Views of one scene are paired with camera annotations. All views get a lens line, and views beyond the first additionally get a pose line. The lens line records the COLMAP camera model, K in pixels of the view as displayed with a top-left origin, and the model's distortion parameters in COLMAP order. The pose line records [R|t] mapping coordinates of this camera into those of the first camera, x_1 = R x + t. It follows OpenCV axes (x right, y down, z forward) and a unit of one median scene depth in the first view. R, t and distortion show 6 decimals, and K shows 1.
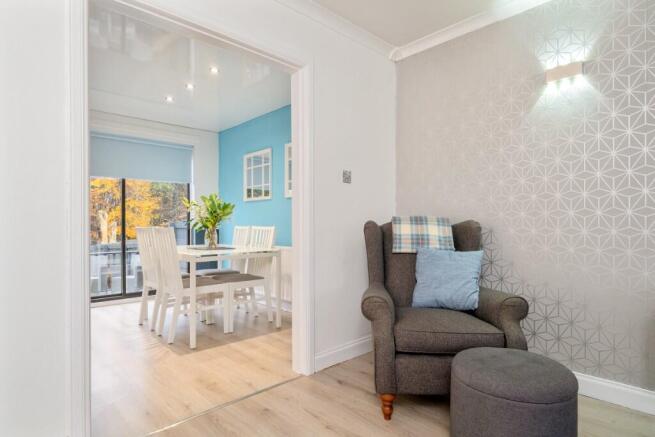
lens RADIAL K [[360.6, 0, 328.9], [0, 360.6, 220.0], [0, 0, 1]] dist [0.003400, 0.000082]
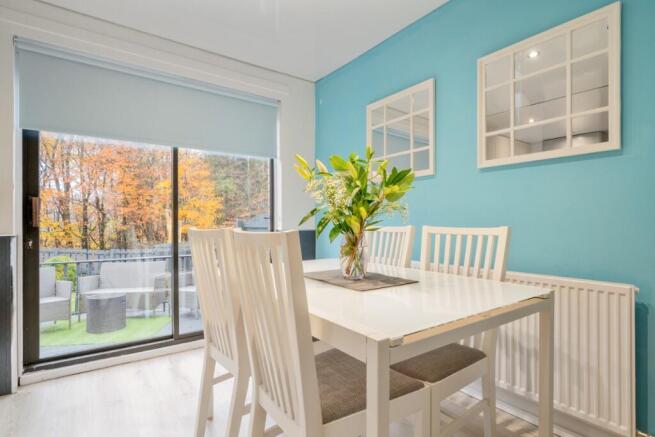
lens RADIAL K [[334.8, 0, 326.5], [0, 334.8, 219.9], [0, 0, 1]] dist [-0.000200, 0.000185]
pose [[0.991058, 0.002640, -0.133407, -0.210255], [-0.002625, 0.999997, 0.000290, 0.006939], [0.133407, 0.000063, 0.991061, 0.413620]]
